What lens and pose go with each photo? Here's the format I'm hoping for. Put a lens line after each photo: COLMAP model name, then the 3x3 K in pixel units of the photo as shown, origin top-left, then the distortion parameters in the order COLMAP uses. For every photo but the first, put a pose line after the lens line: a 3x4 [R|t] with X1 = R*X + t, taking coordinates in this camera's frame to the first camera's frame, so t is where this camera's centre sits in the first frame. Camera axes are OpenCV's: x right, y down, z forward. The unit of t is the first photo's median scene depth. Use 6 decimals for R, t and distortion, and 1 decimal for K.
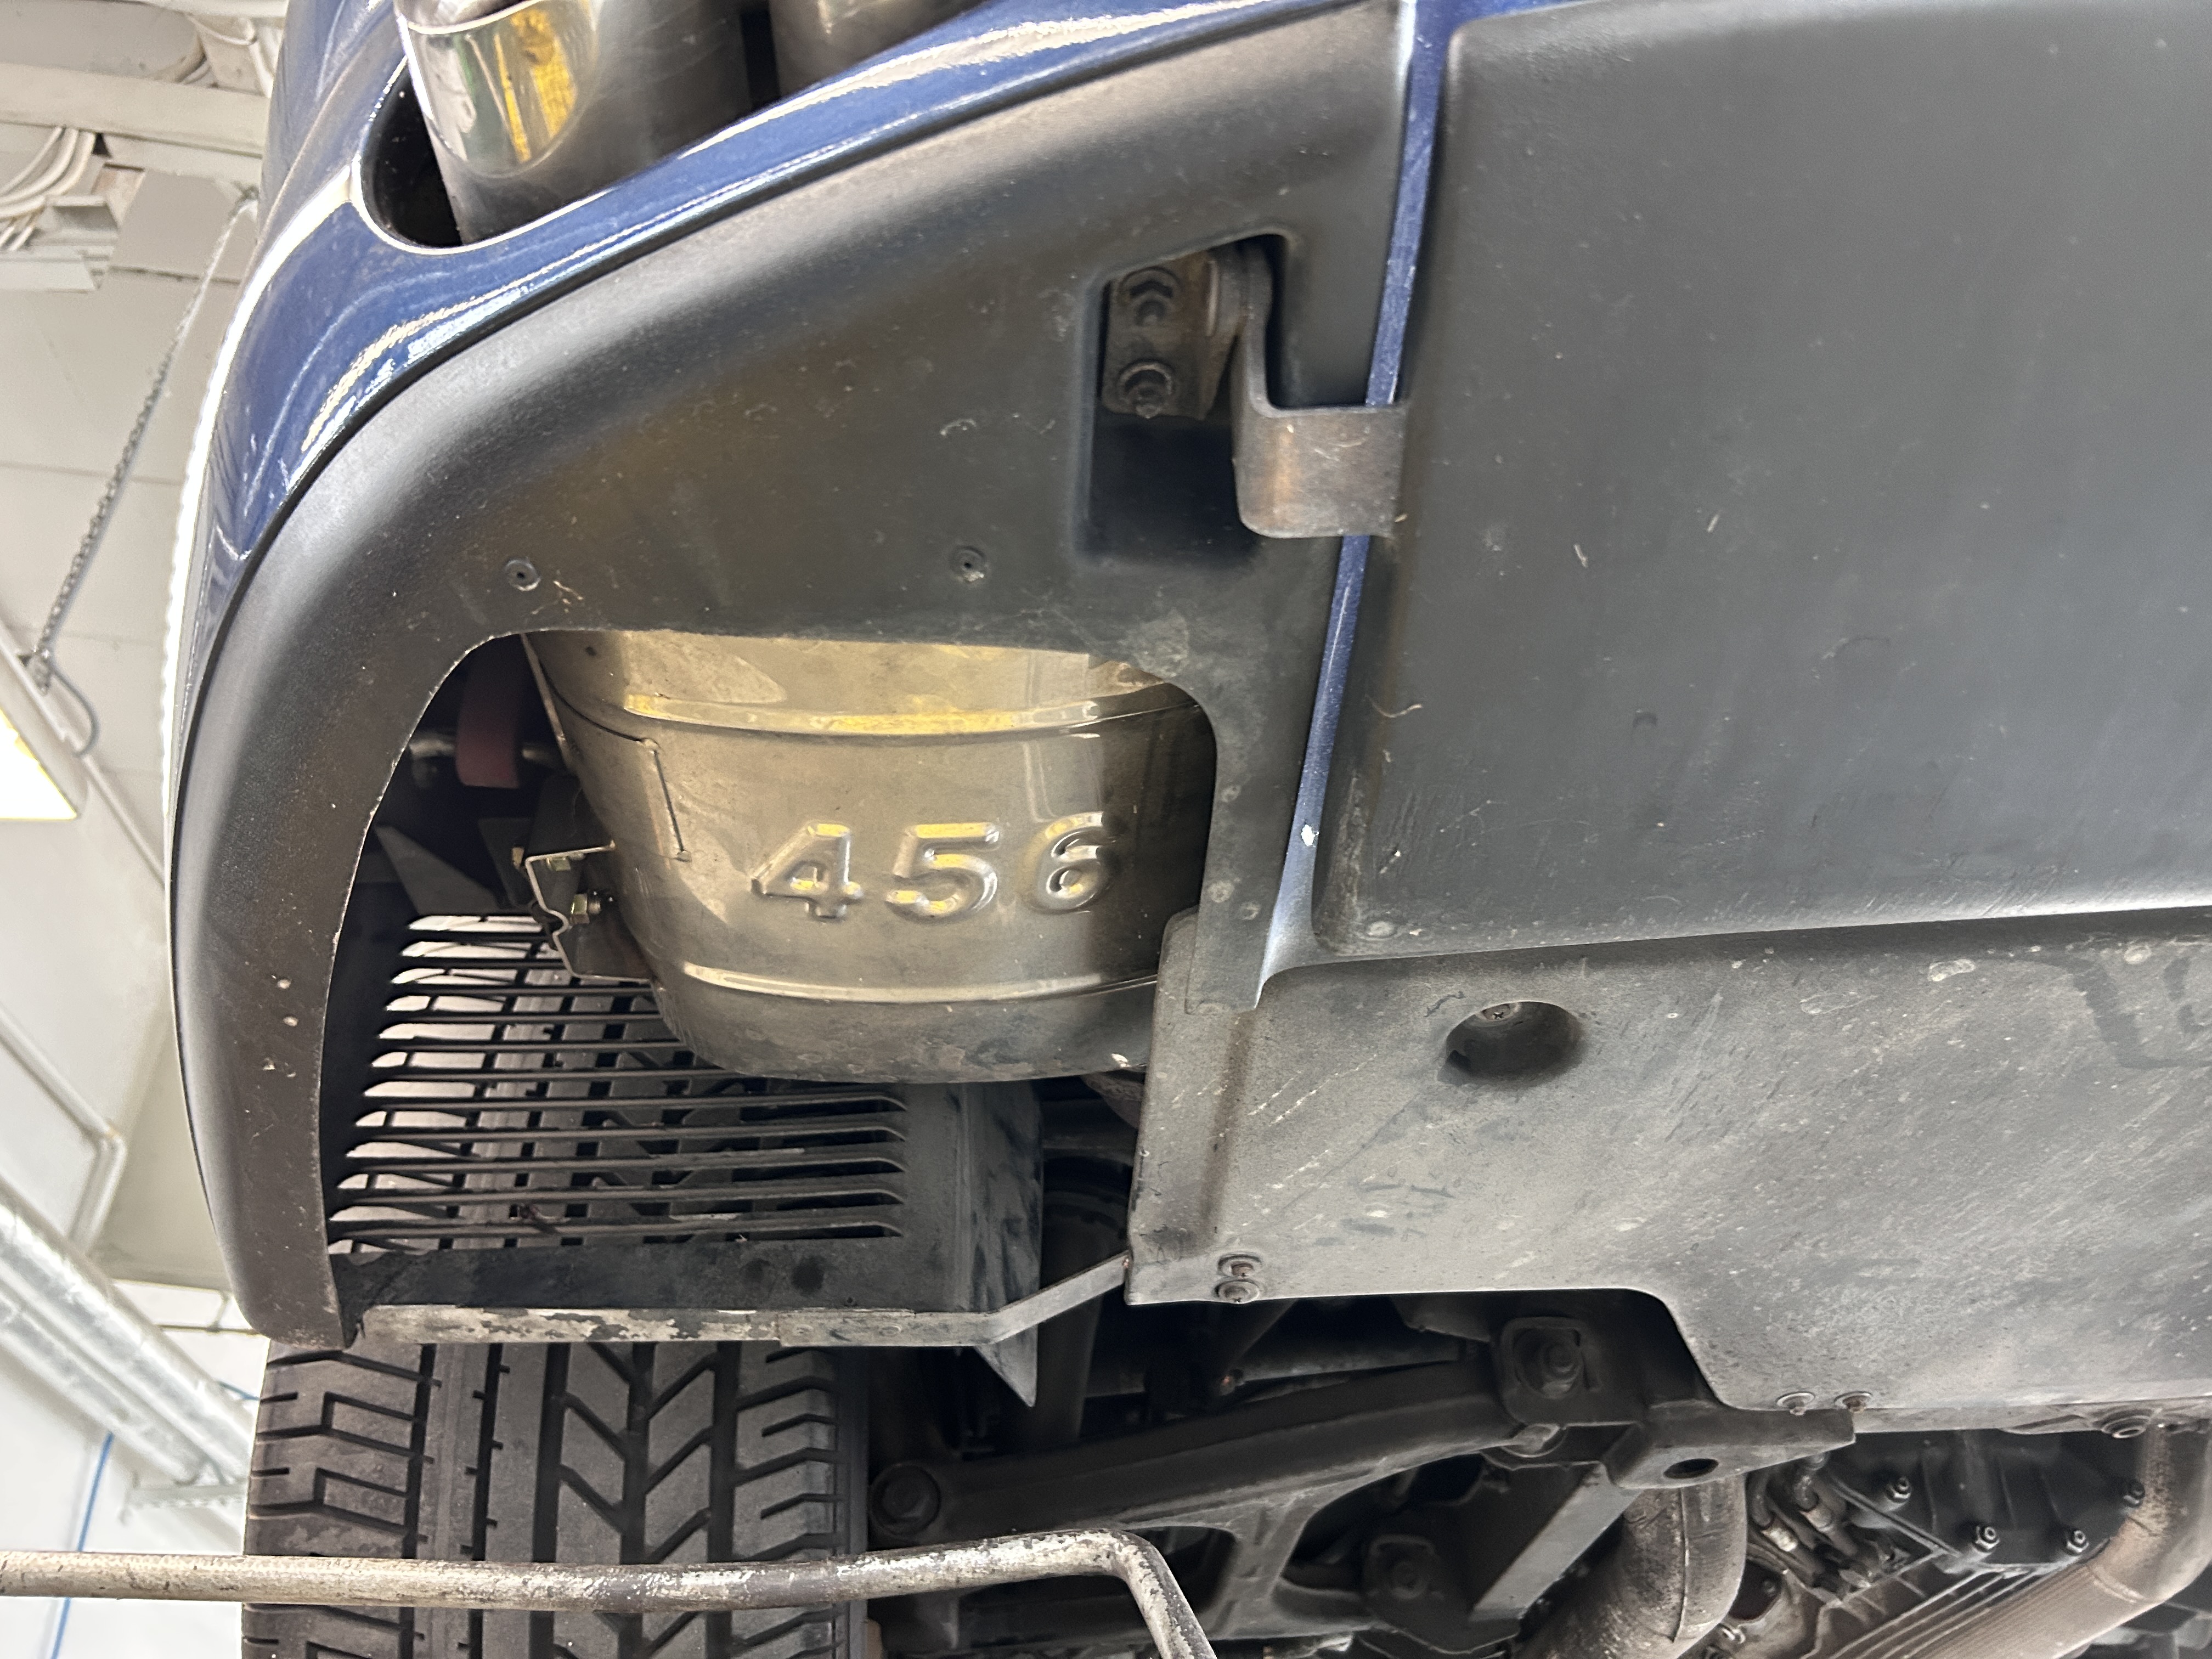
lens RADIAL K [[1681.0, 0, 1105.4], [0, 1681.0, 834.0], [0, 0, 1]] dist [0.031224, -0.041219]
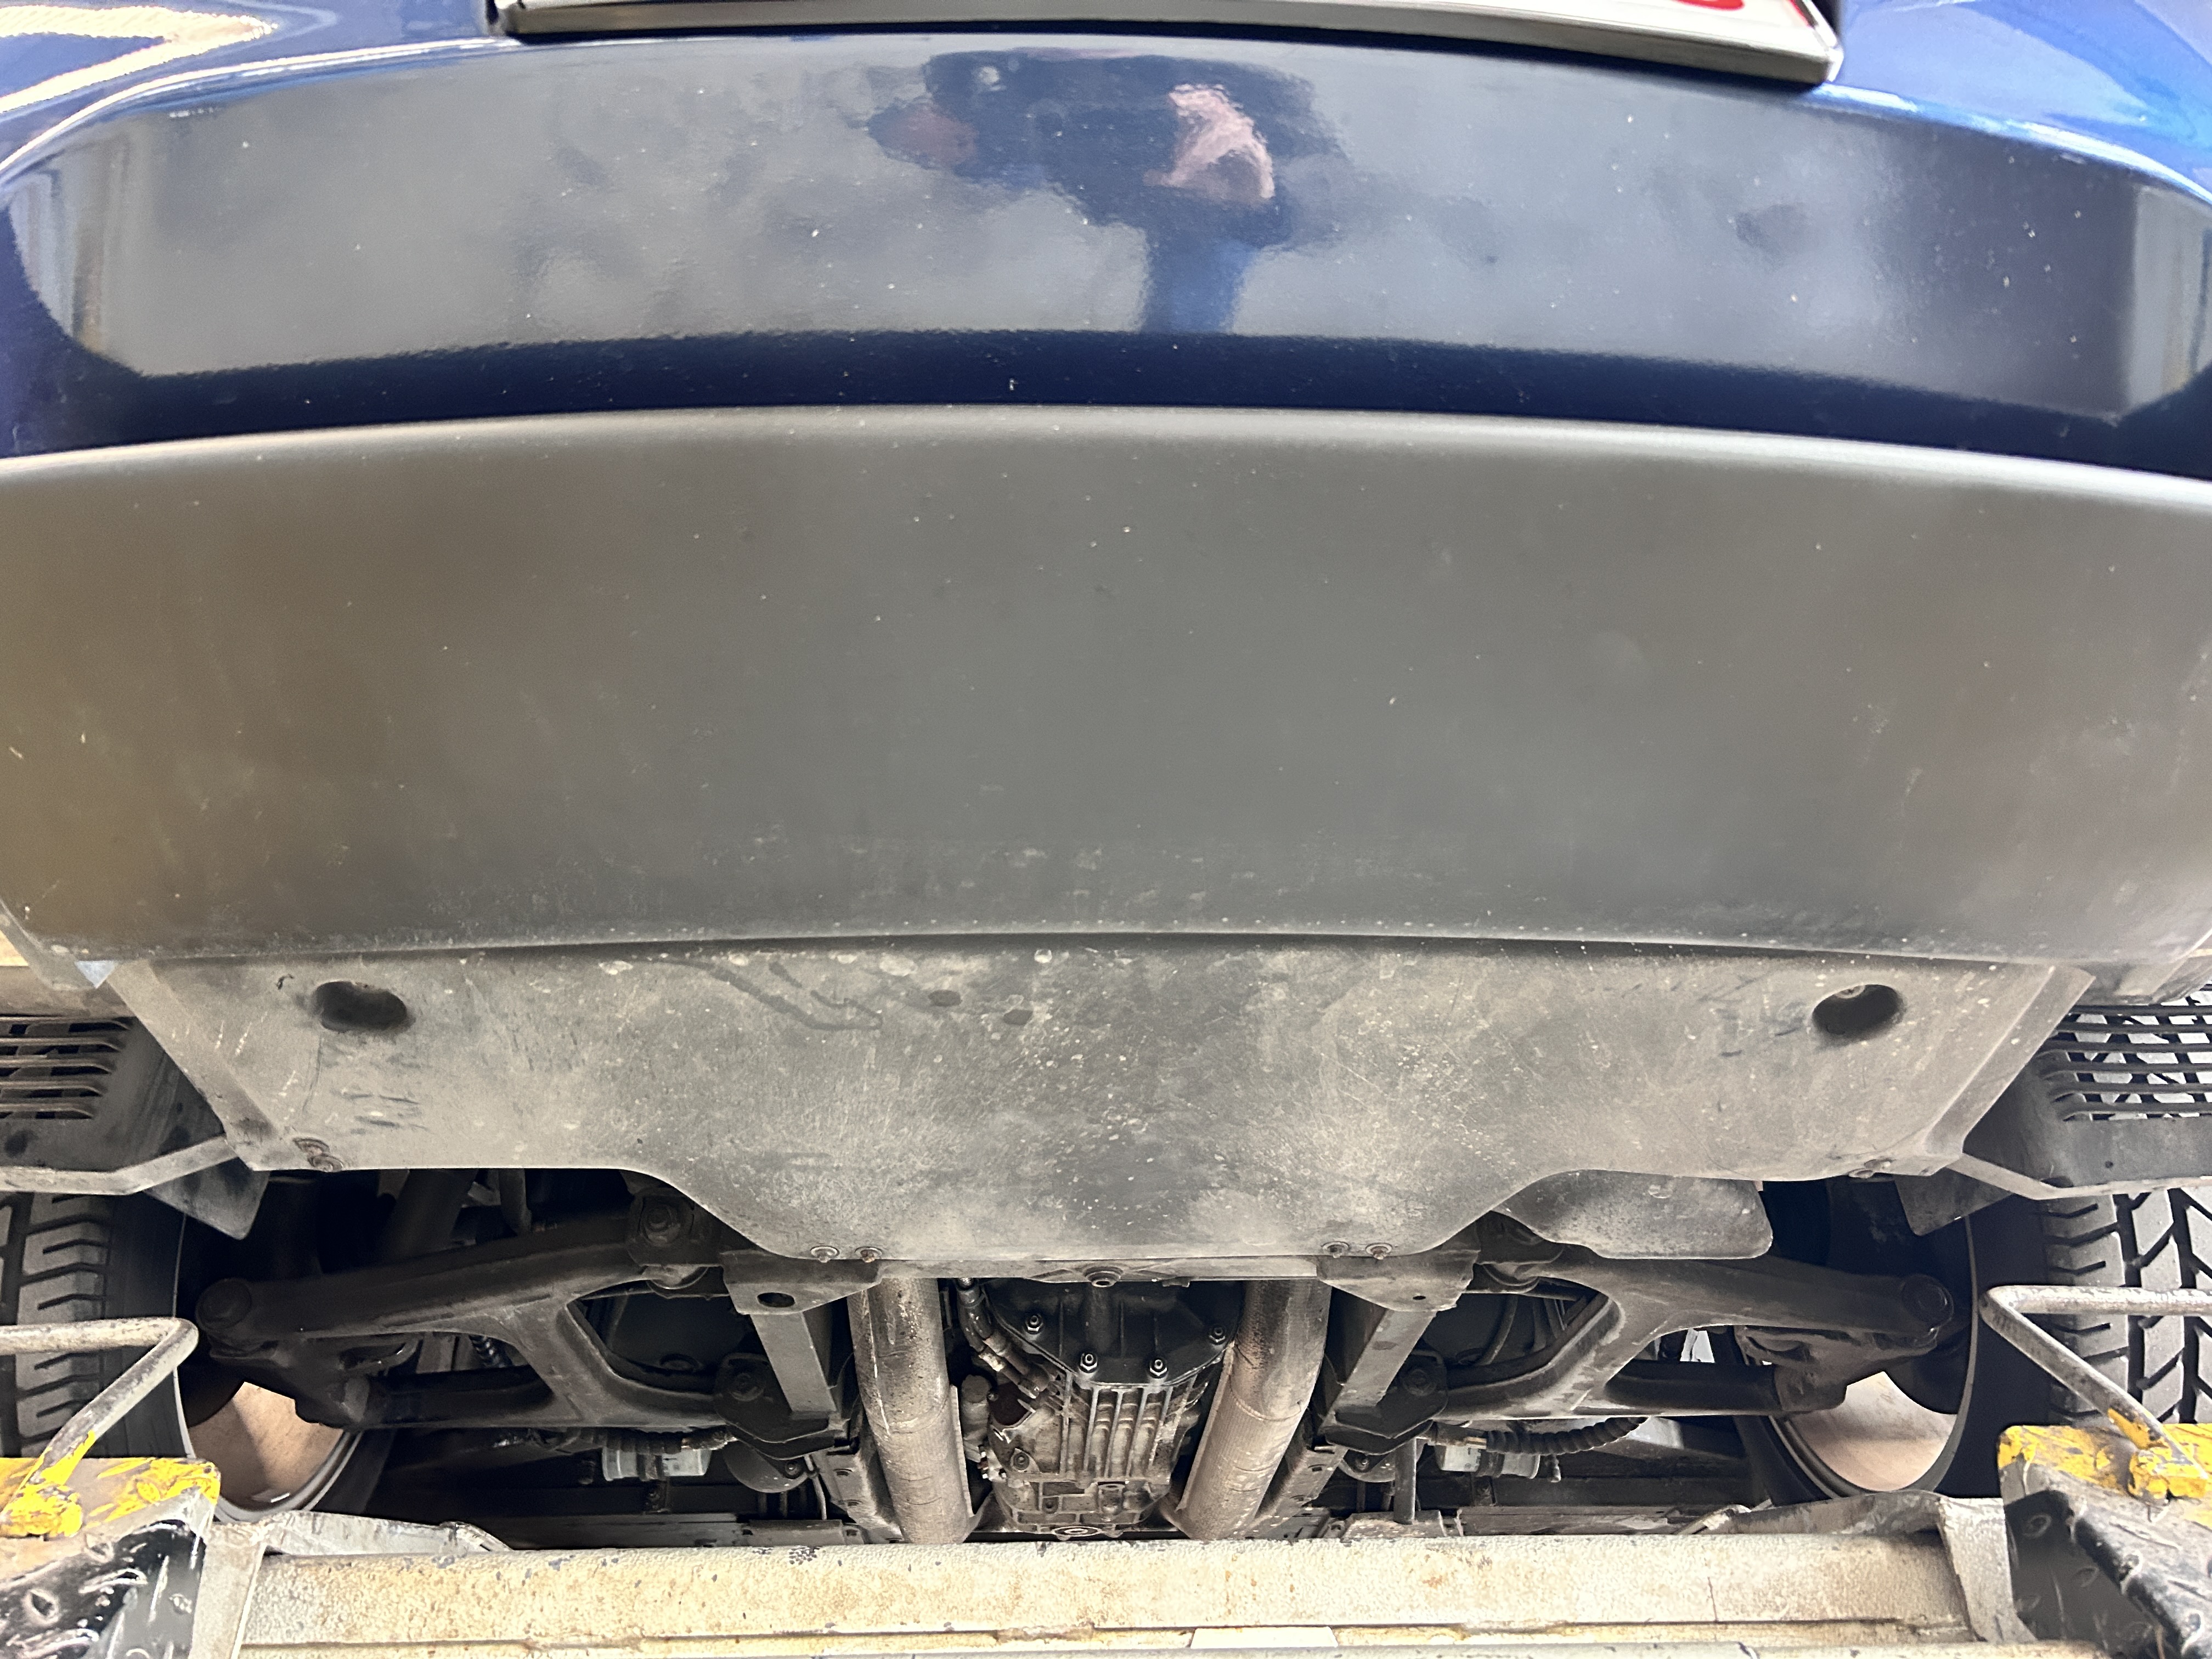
lens RADIAL K [[1681.0, 0, 1107.9], [0, 1681.0, 823.2], [0, 0, 1]] dist [0.031224, -0.041219]
pose [[0.998974, 0.022193, -0.039466, 0.717983], [-0.019383, 0.997344, 0.070206, -0.117149], [0.040920, -0.069369, 0.996751, -0.344206]]
